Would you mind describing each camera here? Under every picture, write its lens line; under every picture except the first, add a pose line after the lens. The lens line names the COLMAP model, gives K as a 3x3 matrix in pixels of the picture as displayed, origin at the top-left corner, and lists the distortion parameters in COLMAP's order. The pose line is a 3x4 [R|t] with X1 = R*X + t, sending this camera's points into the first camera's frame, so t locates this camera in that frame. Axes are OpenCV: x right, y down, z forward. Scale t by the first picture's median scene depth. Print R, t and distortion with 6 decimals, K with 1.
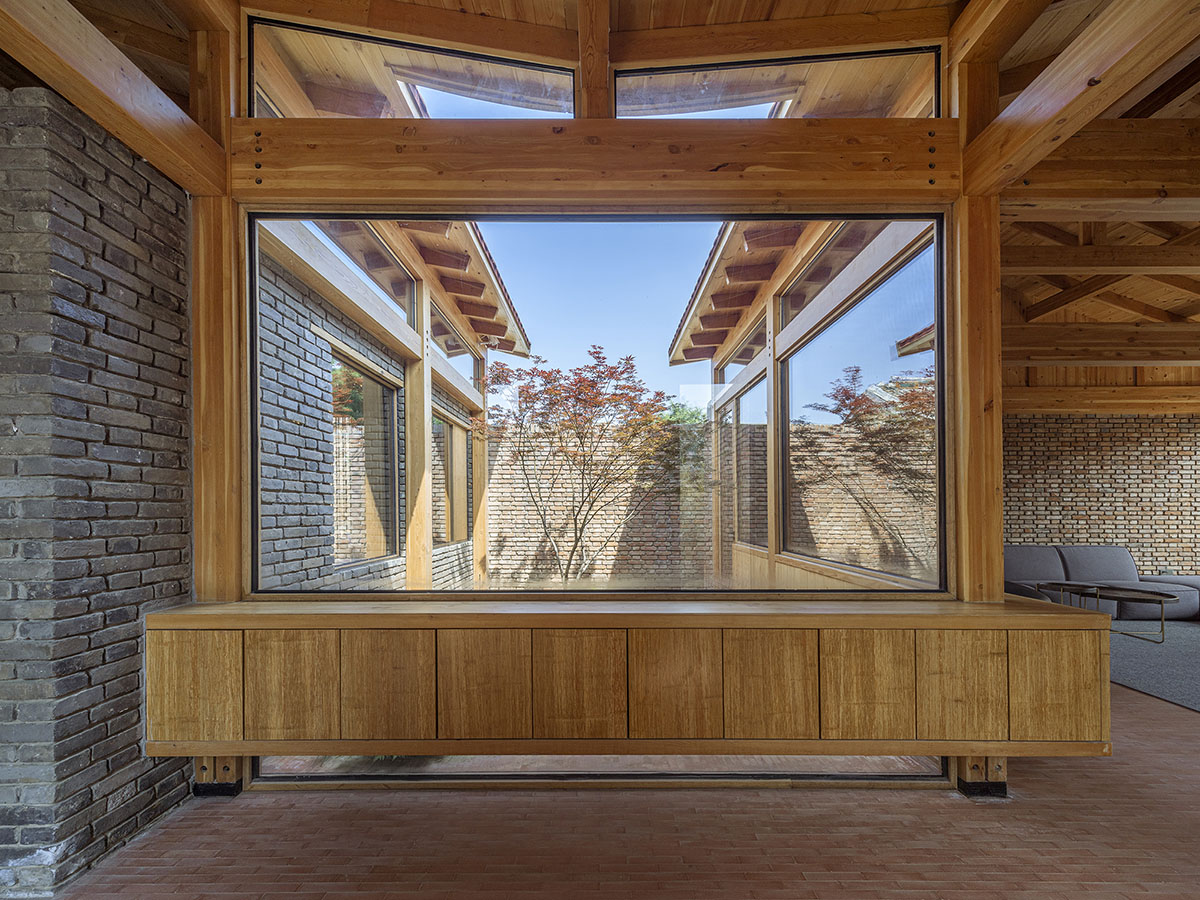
lens RADIAL K [[492.2, 0, 601.0], [0, 492.2, 511.7], [0, 0, 1]] dist [0.001355, 0.000094]
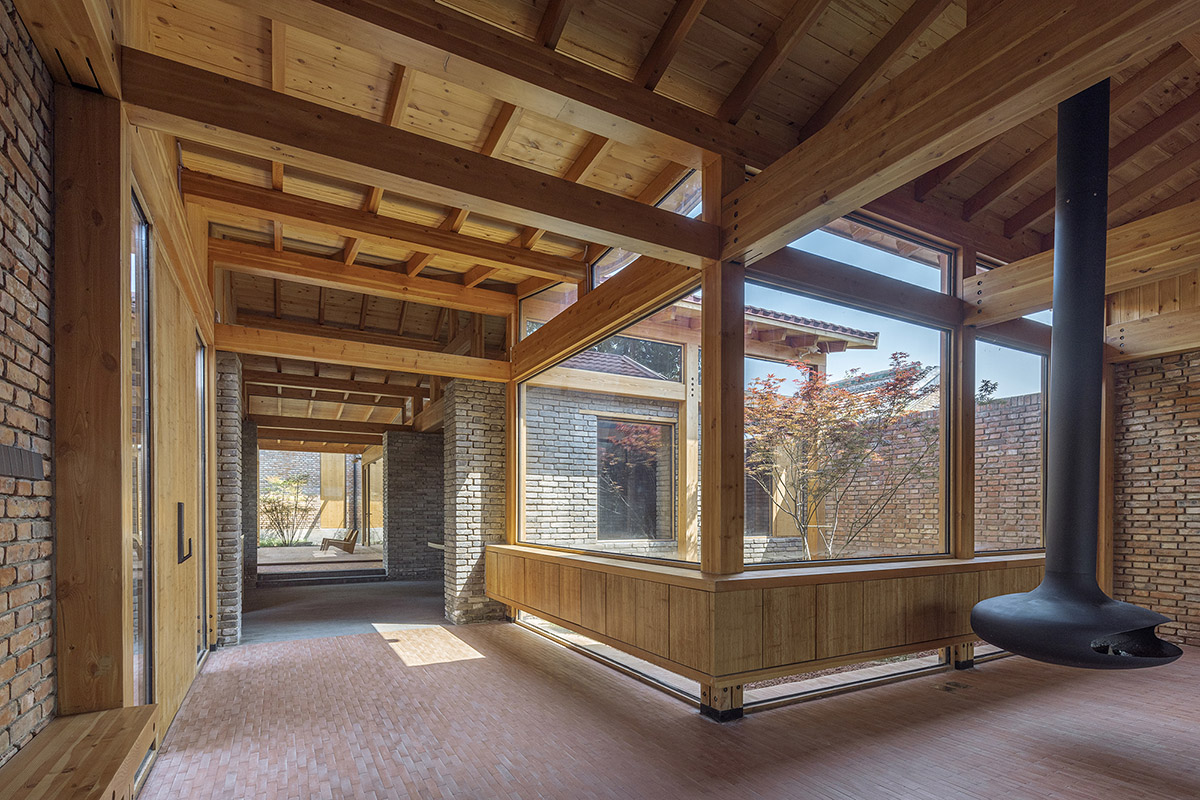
lens RADIAL K [[591.2, 0, 600.8], [0, 591.2, 520.8], [0, 0, 1]] dist [0.001276, 0.000012]
pose [[0.479077, 0.010782, -0.877707, 1.610847], [-0.002317, 0.999937, 0.011019, 0.021554], [0.877770, -0.003245, 0.479072, -0.017531]]
